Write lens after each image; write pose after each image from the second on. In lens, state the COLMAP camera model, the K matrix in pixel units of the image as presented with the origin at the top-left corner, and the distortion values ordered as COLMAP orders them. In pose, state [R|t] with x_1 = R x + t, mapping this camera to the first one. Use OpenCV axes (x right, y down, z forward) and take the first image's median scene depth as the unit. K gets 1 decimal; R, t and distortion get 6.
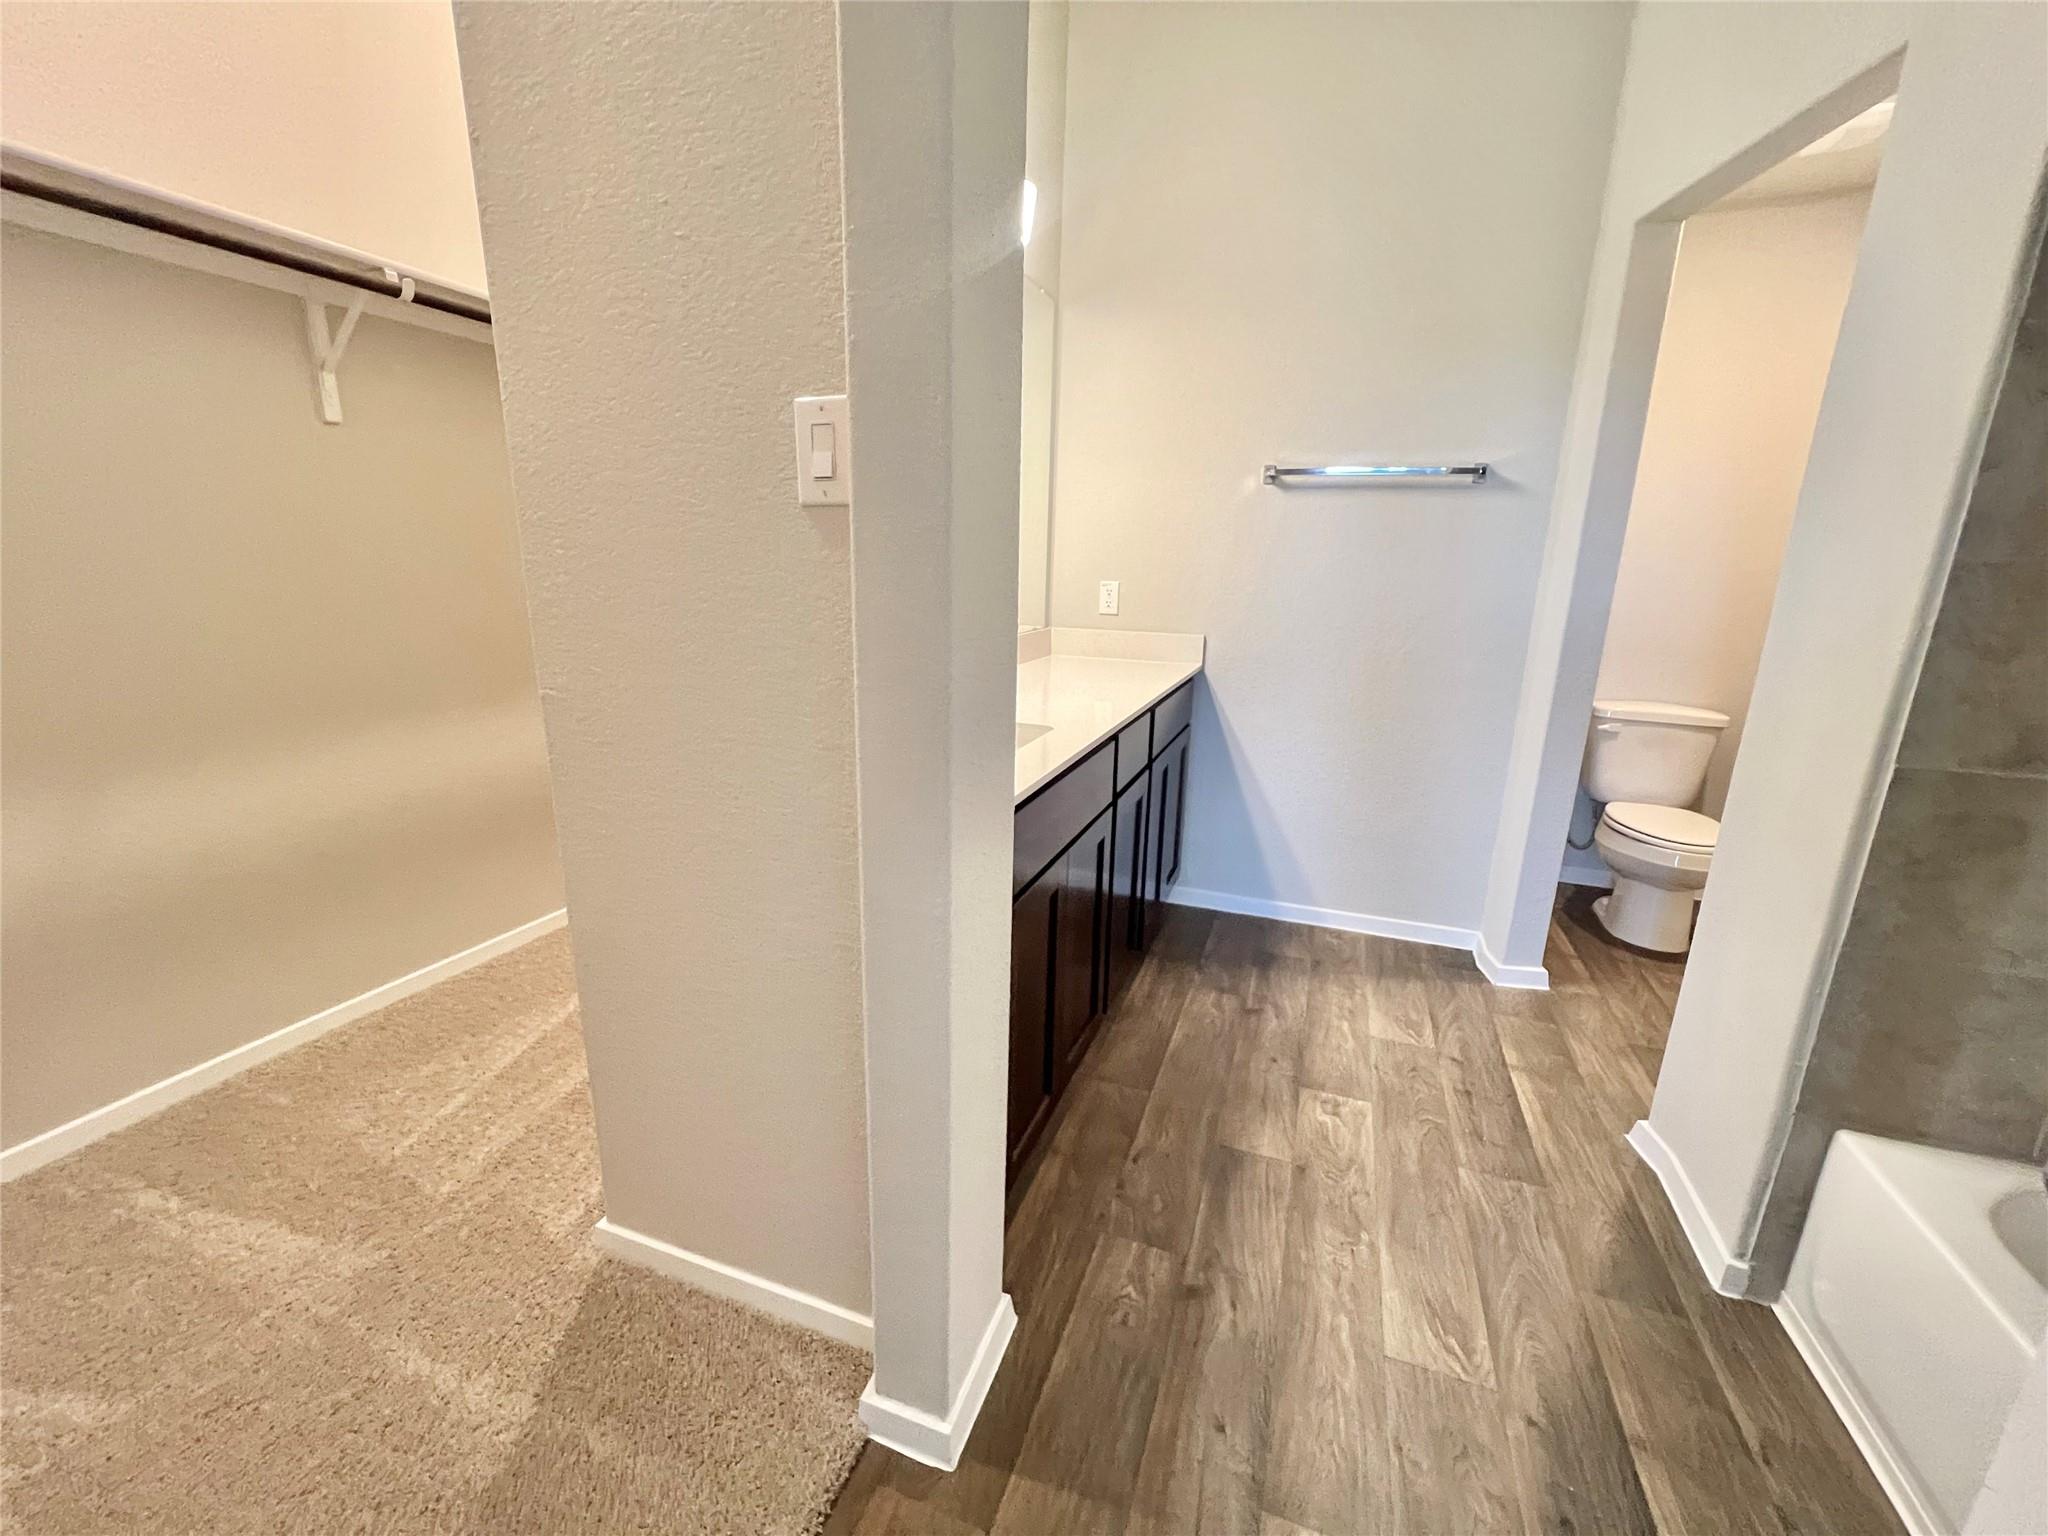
lens RADIAL K [[825.3, 0, 1035.8], [0, 825.3, 782.8], [0, 0, 1]] dist [-0.006811, 0.001861]
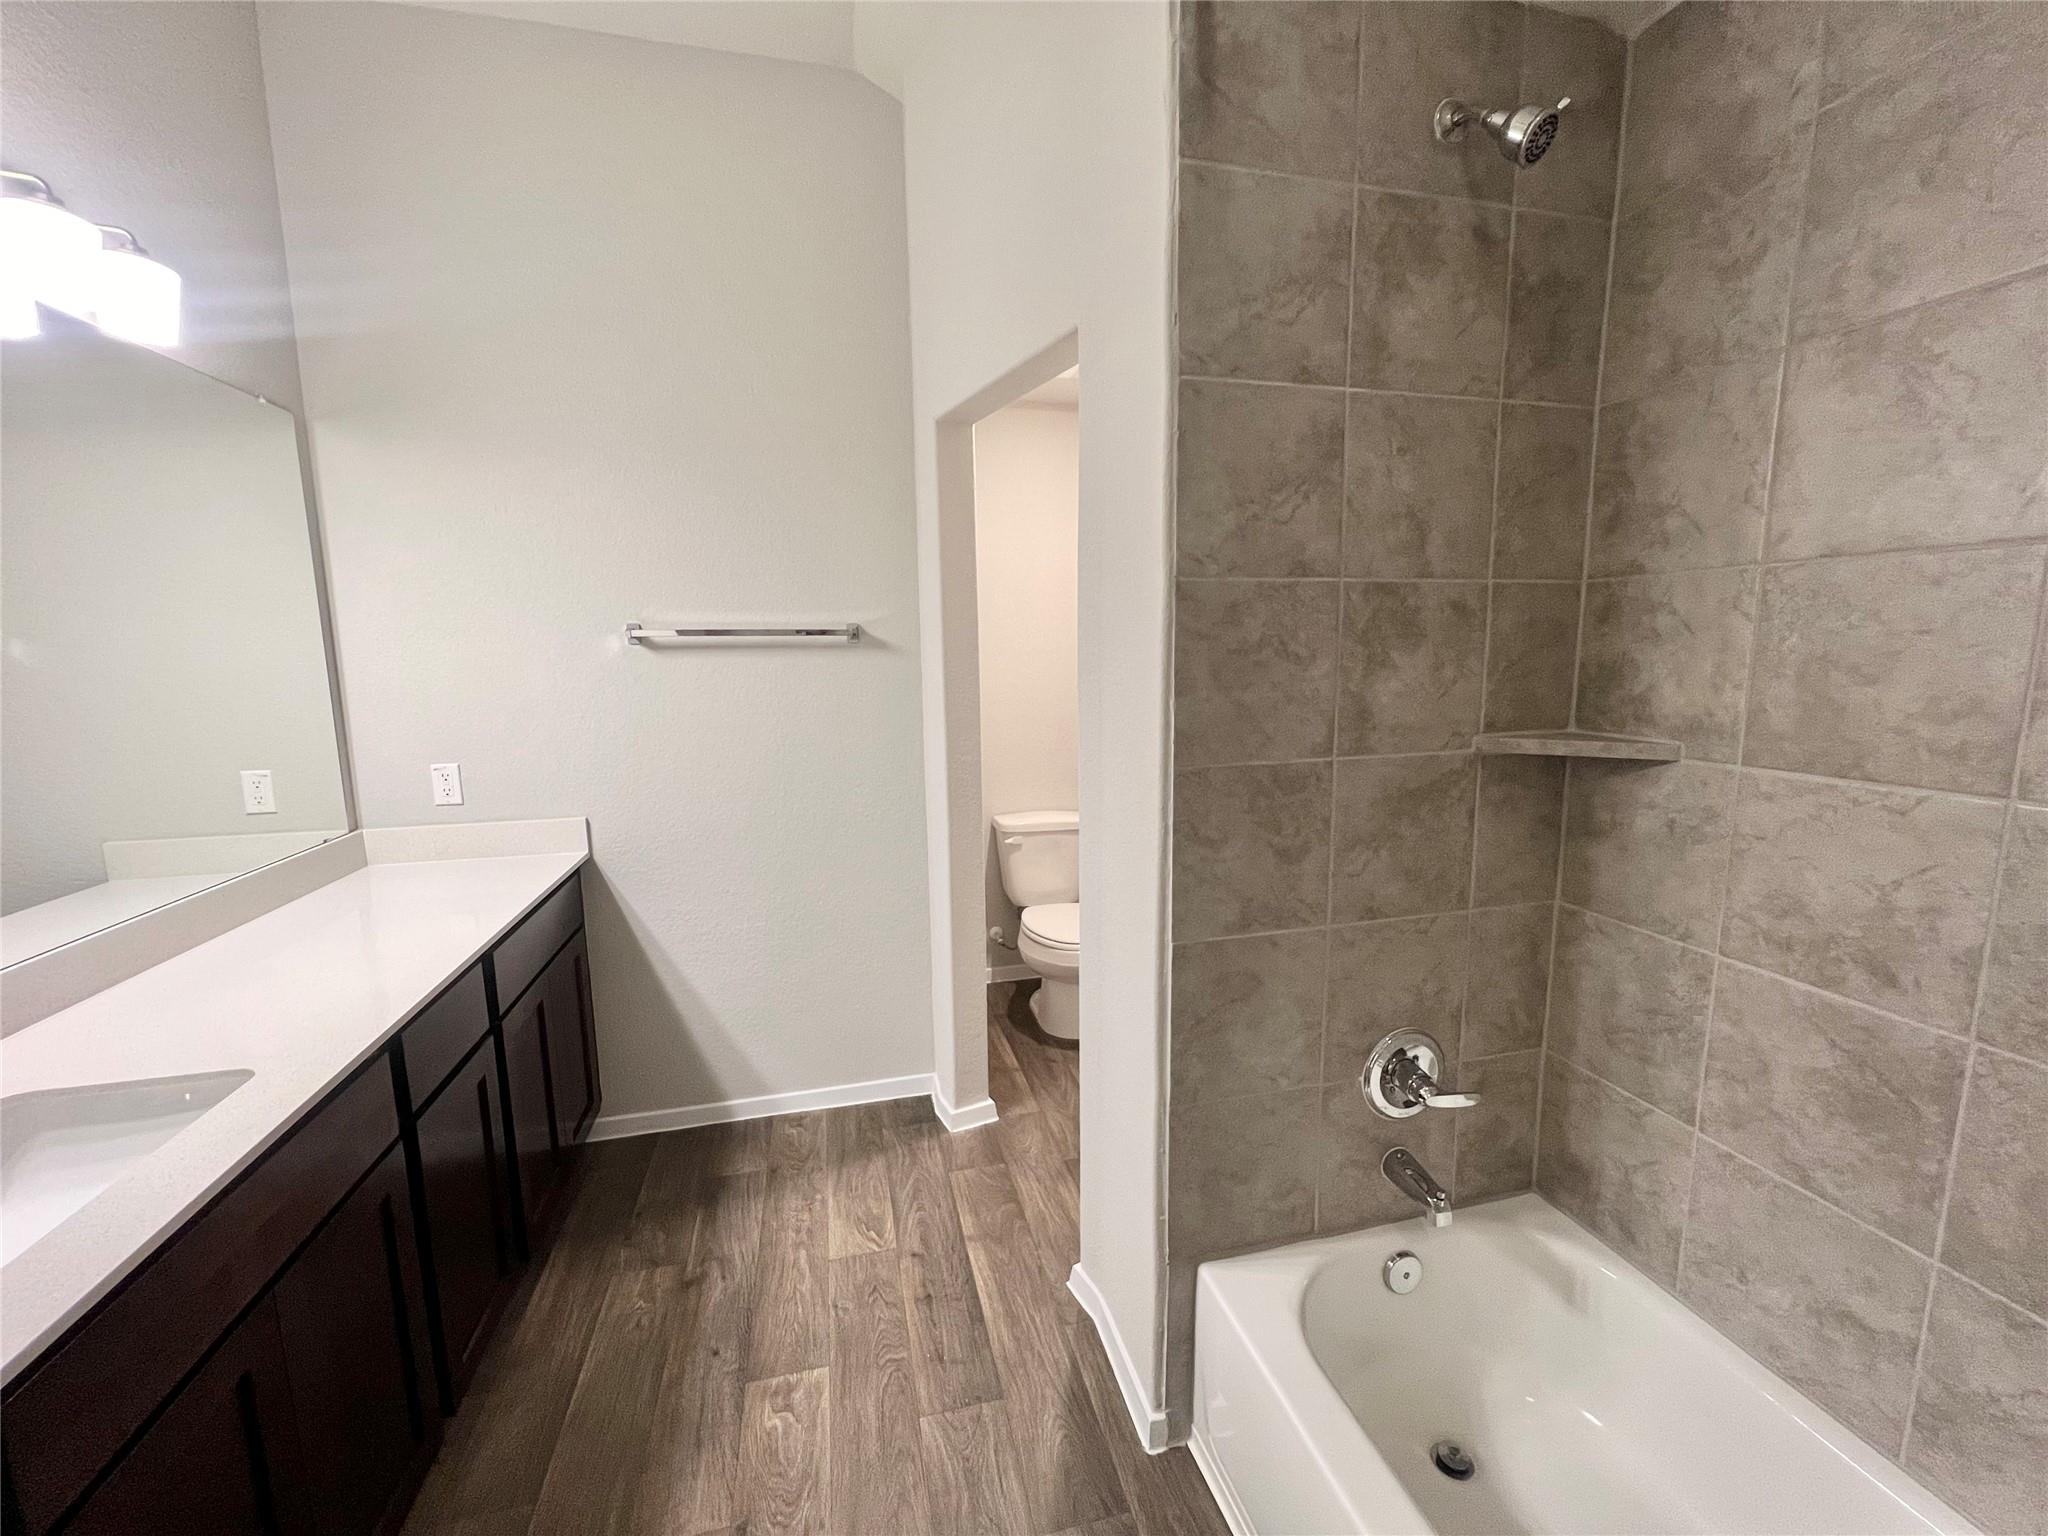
lens RADIAL K [[825.3, 0, 1030.0], [0, 825.3, 790.2], [0, 0, 1]] dist [-0.006811, 0.001861]
pose [[0.823759, -0.119550, 0.554193, 0.148708], [0.173446, 0.983788, -0.045590, -0.115406], [-0.539758, 0.133677, 0.831139, 0.068494]]
